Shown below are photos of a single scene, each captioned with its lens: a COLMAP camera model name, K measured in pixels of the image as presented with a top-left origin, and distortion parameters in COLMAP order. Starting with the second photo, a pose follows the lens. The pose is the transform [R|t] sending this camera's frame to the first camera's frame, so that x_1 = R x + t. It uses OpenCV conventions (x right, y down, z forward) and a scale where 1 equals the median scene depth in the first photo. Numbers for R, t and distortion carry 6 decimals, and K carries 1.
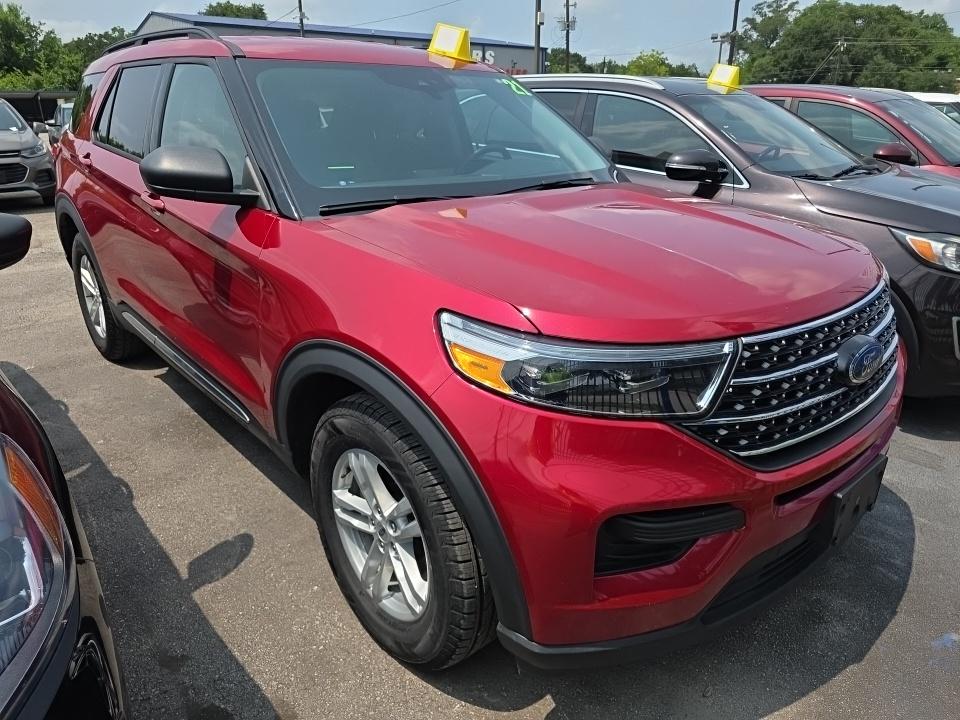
lens RADIAL K [[644.4, 0, 478.3], [0, 644.4, 361.2], [0, 0, 1]] dist [0.029693, -0.028434]
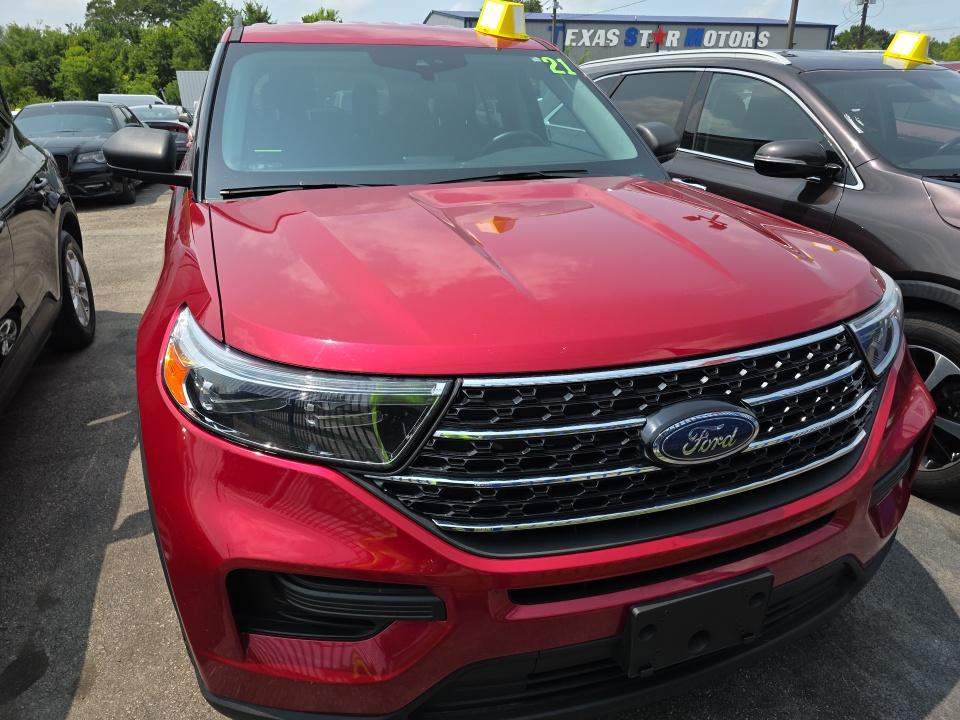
lens RADIAL K [[644.4, 0, 481.1], [0, 644.4, 360.2], [0, 0, 1]] dist [0.029693, -0.028434]
pose [[0.931647, 0.127017, -0.340442, 0.316019], [-0.122463, 0.991858, 0.034925, -0.040332], [0.342106, 0.009154, 0.939617, 0.131549]]
